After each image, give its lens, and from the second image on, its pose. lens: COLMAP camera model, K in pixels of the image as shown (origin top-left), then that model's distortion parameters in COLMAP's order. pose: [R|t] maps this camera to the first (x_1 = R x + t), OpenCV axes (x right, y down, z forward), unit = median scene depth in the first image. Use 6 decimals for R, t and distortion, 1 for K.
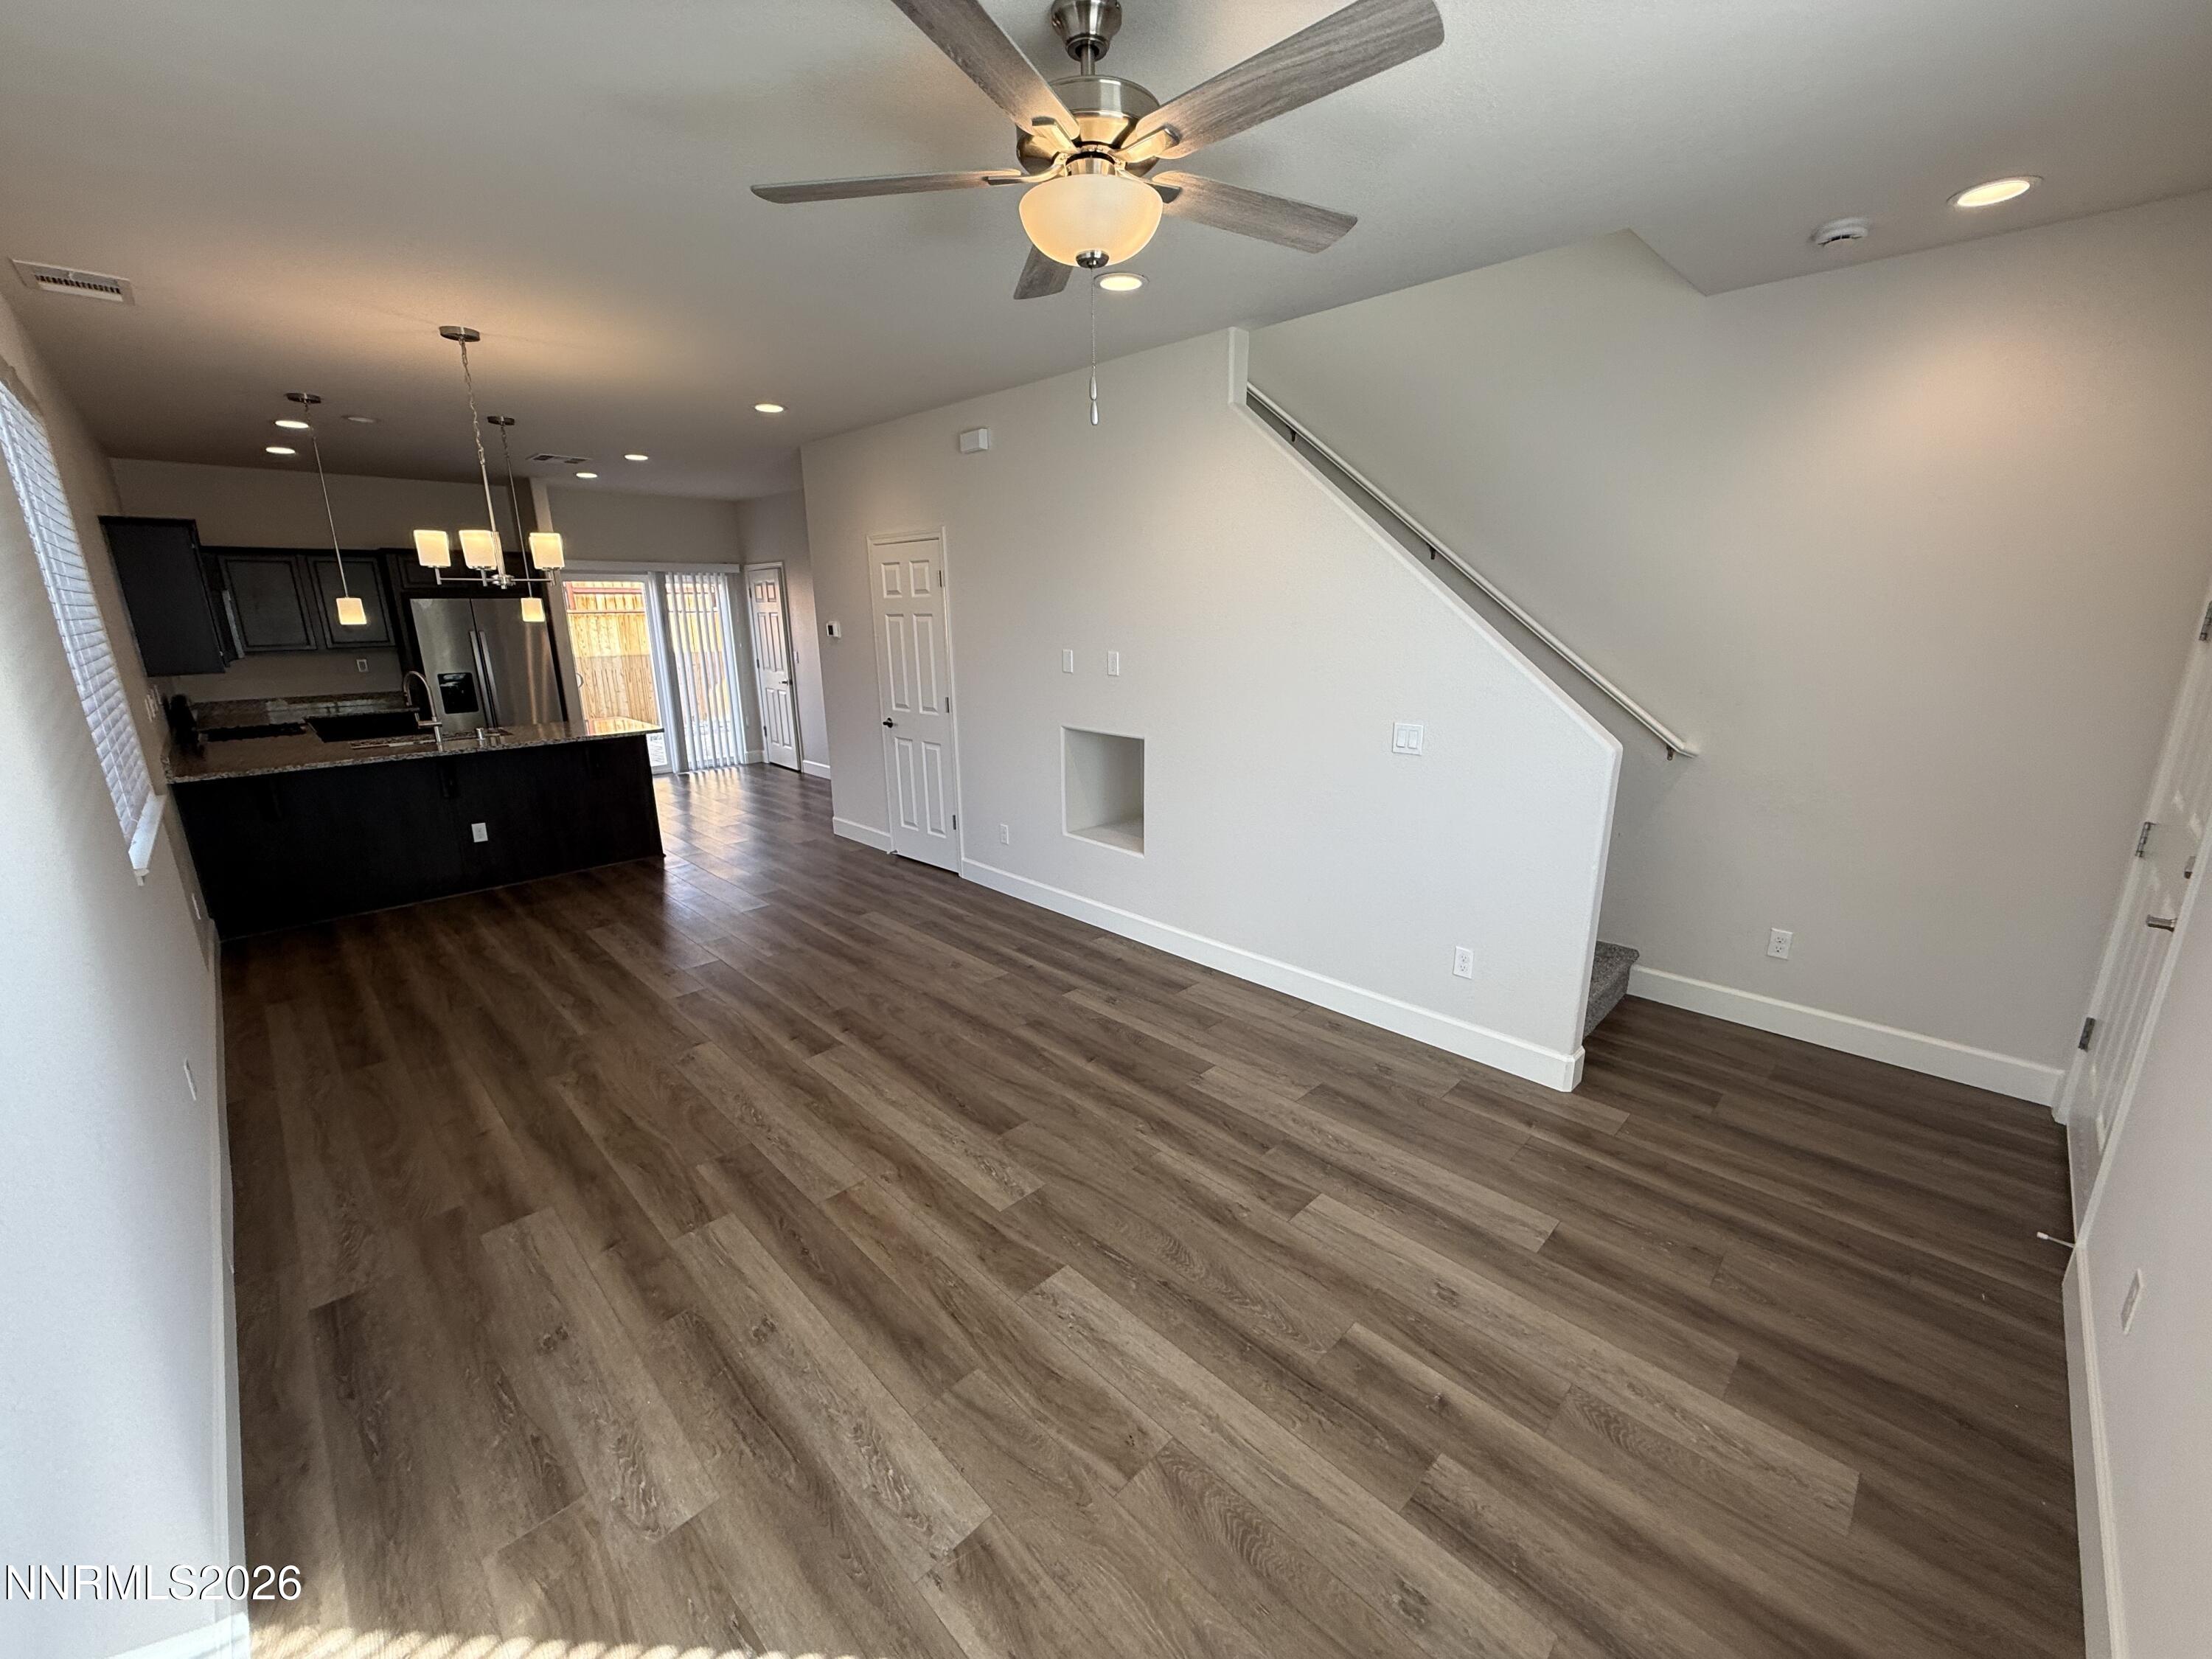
lens RADIAL K [[887.0, 0, 1110.2], [0, 887.0, 812.7], [0, 0, 1]] dist [-0.001032, -0.000242]
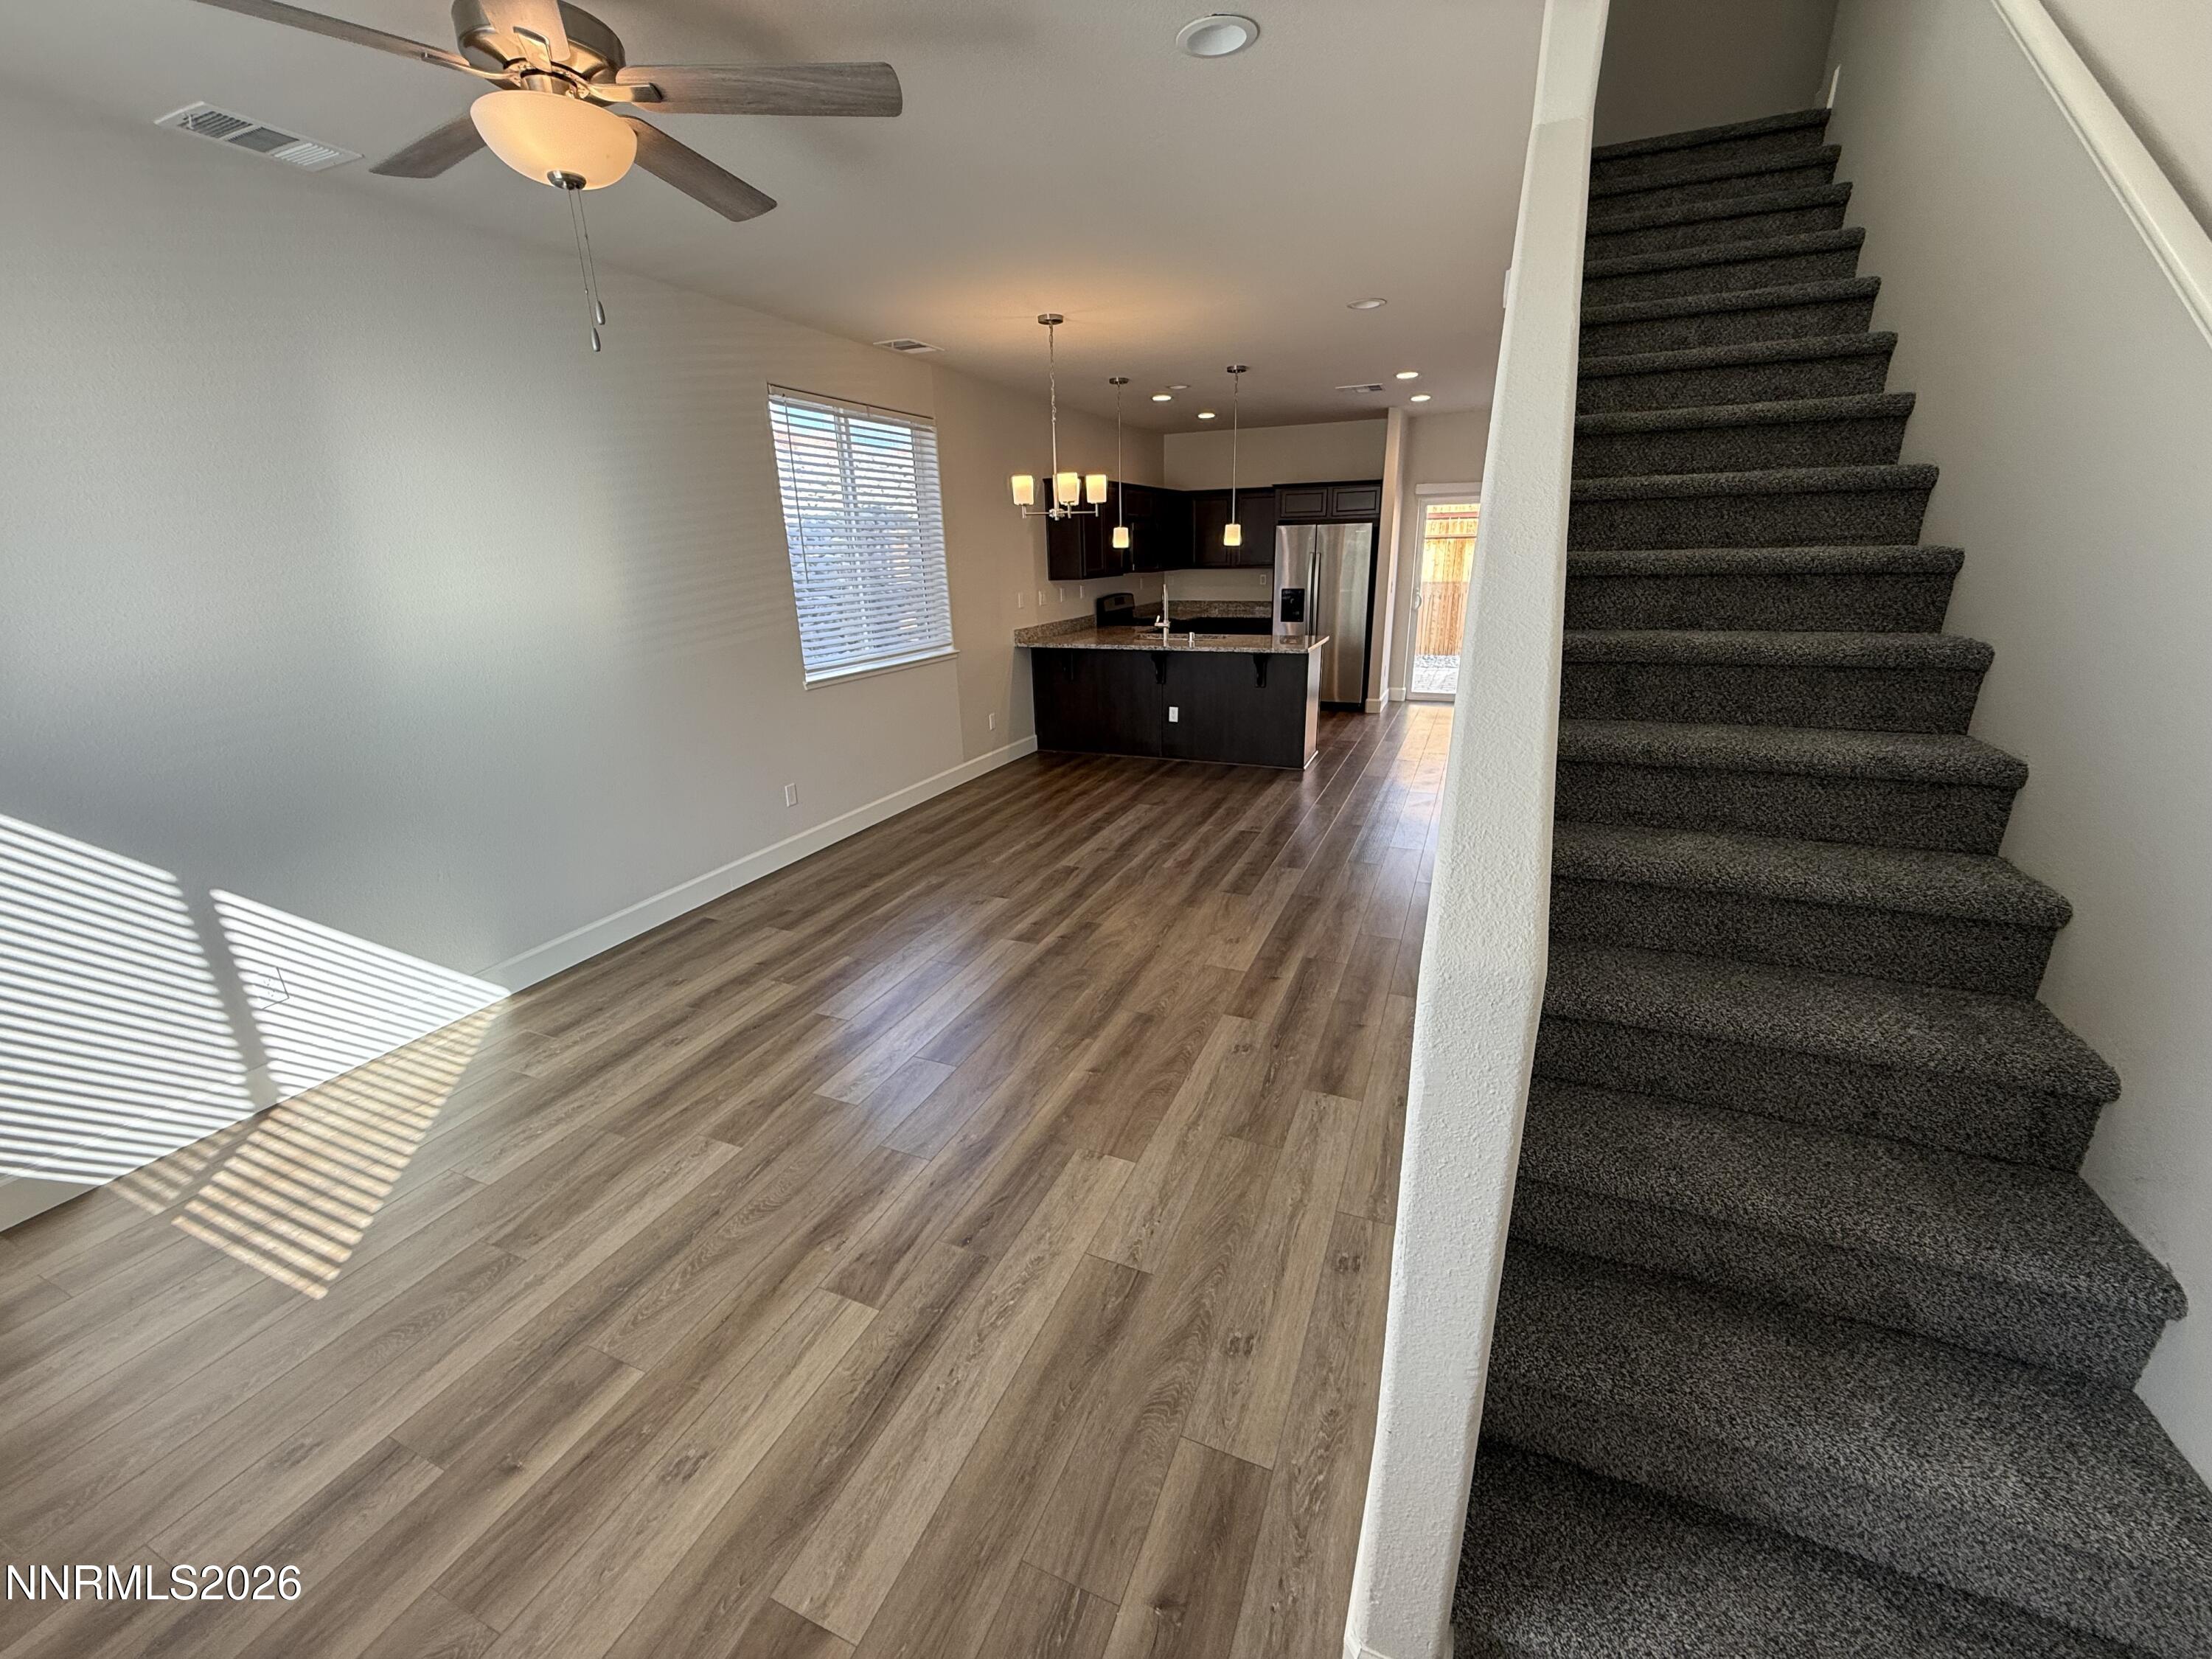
lens RADIAL K [[887.0, 0, 1103.4], [0, 887.0, 821.1], [0, 0, 1]] dist [-0.001032, -0.000242]
pose [[0.366114, 0.277182, -0.888331, 0.646822], [-0.193883, 0.956380, 0.218509, -0.136084], [0.910148, 0.092233, 0.403885, 0.610069]]
